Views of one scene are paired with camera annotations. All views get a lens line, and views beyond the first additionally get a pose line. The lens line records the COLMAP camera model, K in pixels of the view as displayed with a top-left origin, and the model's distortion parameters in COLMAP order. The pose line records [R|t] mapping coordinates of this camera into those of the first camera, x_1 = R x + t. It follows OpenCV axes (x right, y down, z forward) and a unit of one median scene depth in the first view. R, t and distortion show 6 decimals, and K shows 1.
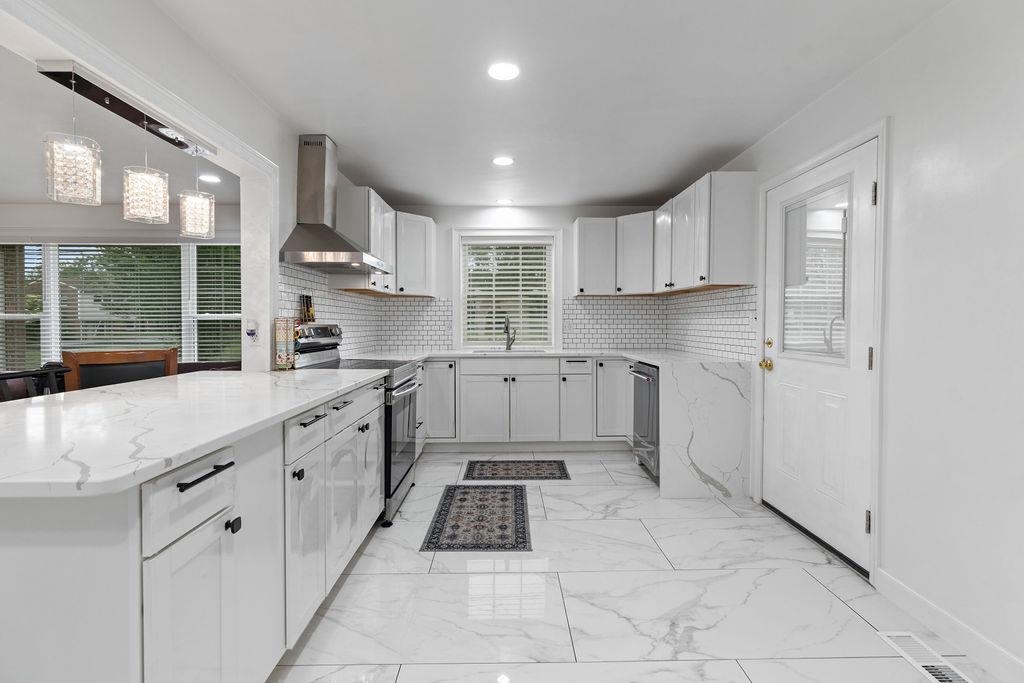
lens RADIAL K [[463.5, 0, 513.8], [0, 463.5, 317.3], [0, 0, 1]] dist [0.002881, 0.000205]
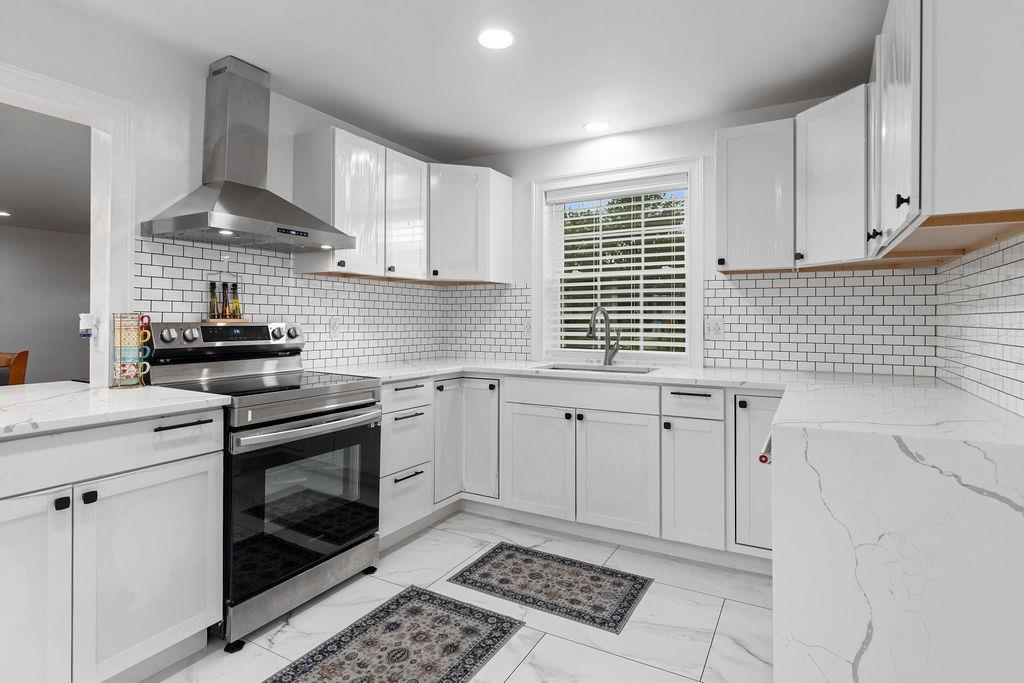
lens RADIAL K [[527.9, 0, 513.2], [0, 527.9, 307.2], [0, 0, 1]] dist [0.000643, 0.000081]
pose [[0.865409, -0.007607, -0.501008, 0.278592], [0.001481, 0.999919, -0.012624, 0.002604], [0.501064, 0.010182, 0.865350, 0.394918]]
